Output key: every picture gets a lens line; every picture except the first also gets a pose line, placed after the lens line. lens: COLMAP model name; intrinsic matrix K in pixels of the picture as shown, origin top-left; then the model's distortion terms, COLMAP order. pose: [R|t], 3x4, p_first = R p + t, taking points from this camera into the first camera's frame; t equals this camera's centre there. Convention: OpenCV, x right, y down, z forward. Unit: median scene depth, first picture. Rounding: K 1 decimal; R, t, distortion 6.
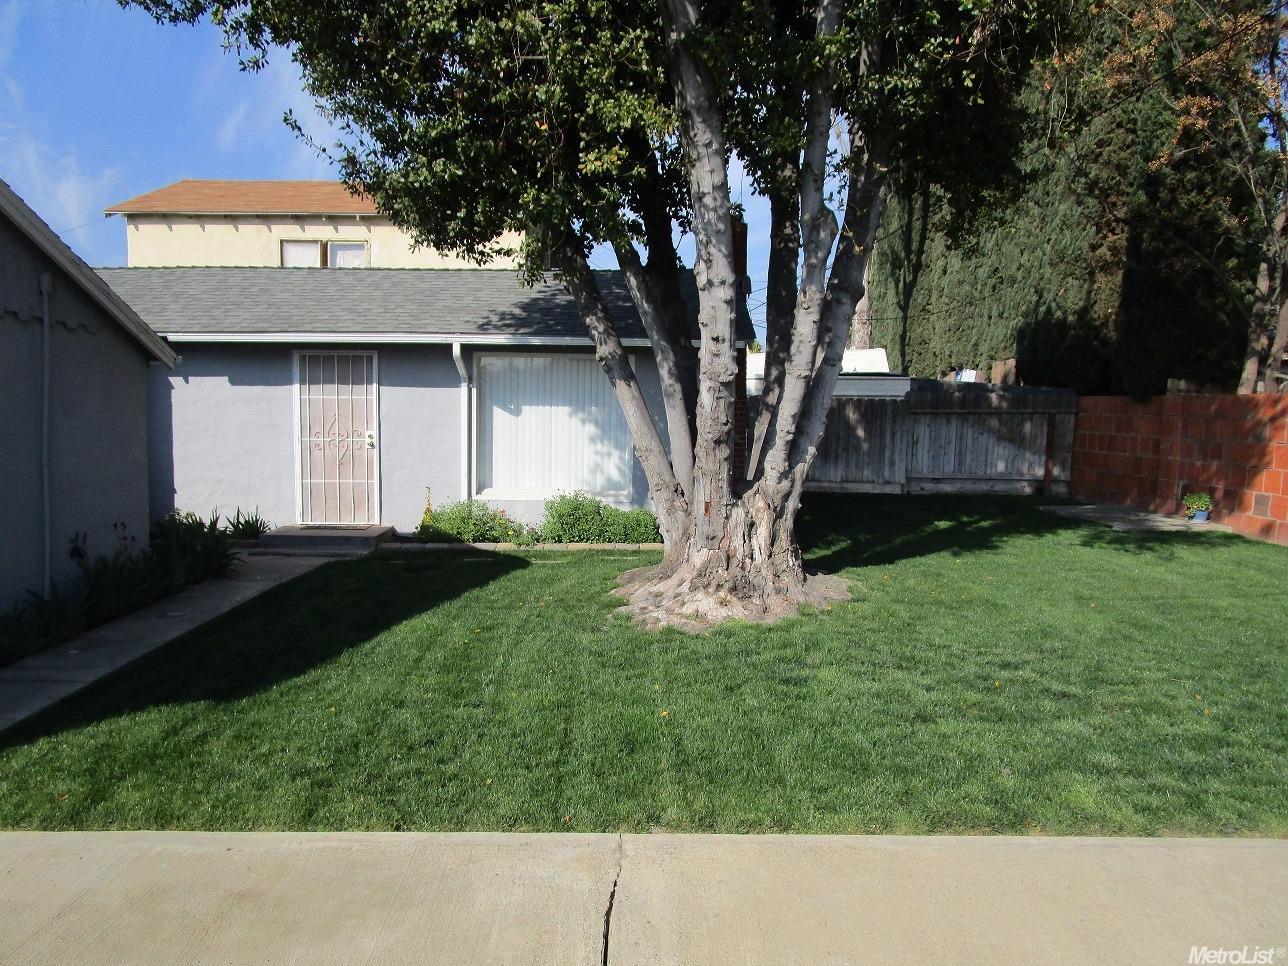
lens RADIAL K [[909.7, 0, 640.9], [0, 909.7, 487.5], [0, 0, 1]] dist [-0.000704, 0.009362]
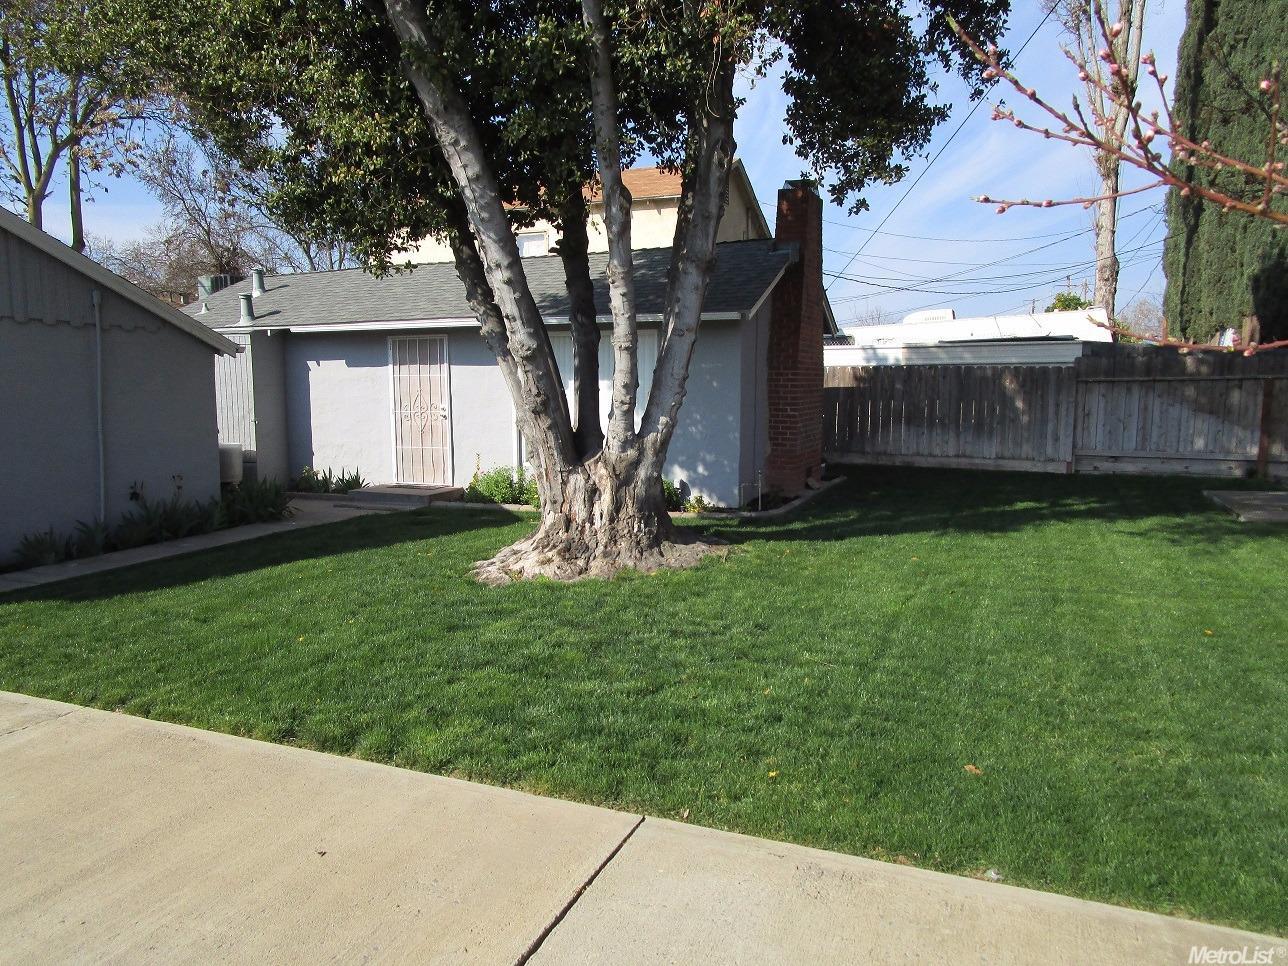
lens RADIAL K [[909.7, 0, 637.2], [0, 909.7, 478.6], [0, 0, 1]] dist [-0.000704, 0.009362]
pose [[0.921865, 0.026662, -0.386592, 0.372751], [-0.019691, 0.999564, 0.021982, 0.001489], [0.387010, -0.012652, 0.921989, 0.030769]]
